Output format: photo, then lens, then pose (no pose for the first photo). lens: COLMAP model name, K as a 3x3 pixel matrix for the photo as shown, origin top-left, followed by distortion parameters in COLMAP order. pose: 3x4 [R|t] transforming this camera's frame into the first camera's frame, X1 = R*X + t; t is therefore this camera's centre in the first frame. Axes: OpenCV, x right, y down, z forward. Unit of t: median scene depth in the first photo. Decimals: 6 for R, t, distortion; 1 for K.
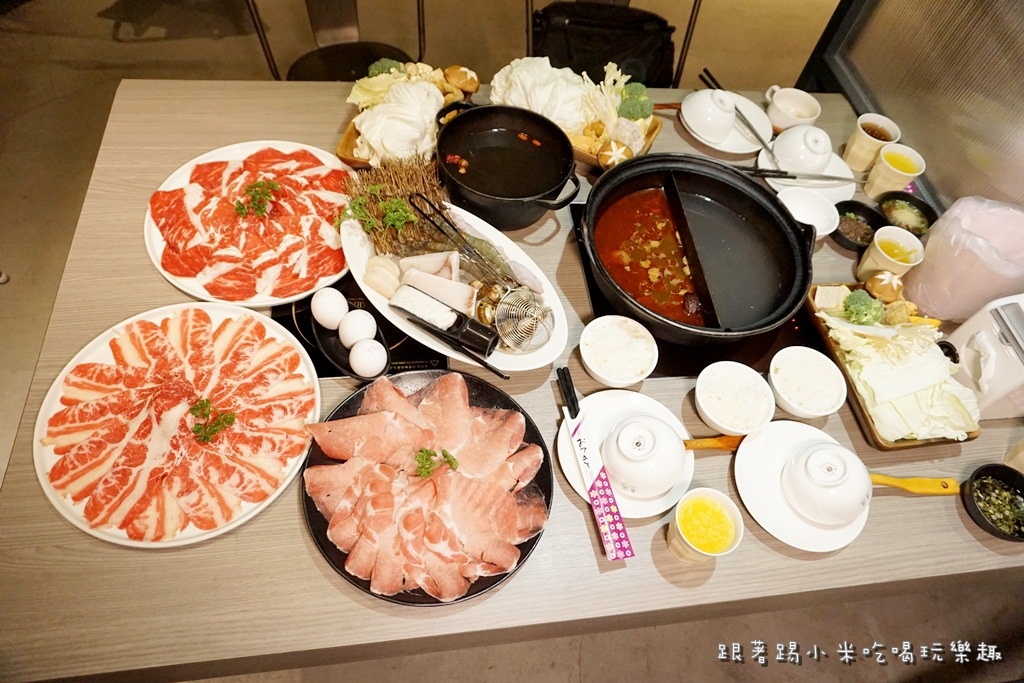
lens RADIAL K [[658.0, 0, 509.7], [0, 658.0, 340.8], [0, 0, 1]] dist [-0.007308, 0.000264]
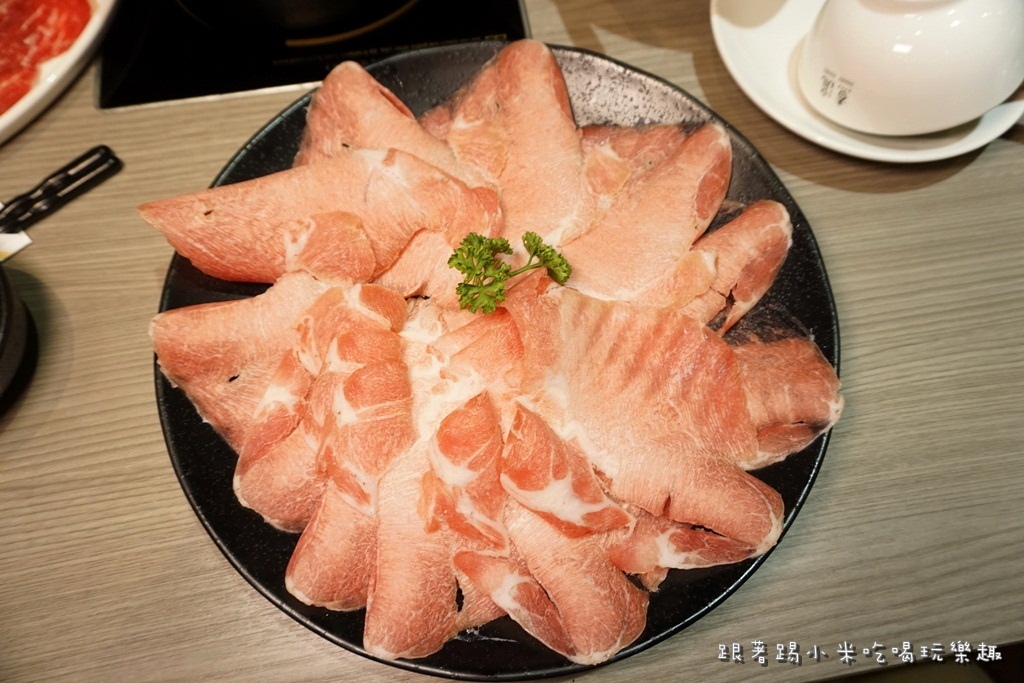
lens RADIAL K [[658.0, 0, 512.1], [0, 658.0, 342.3], [0, 0, 1]] dist [-0.007308, 0.000264]
pose [[0.991927, -0.083357, -0.095567, -0.079229], [0.103928, 0.966189, 0.235962, 0.137359], [0.072666, -0.243989, 0.967052, 0.629532]]
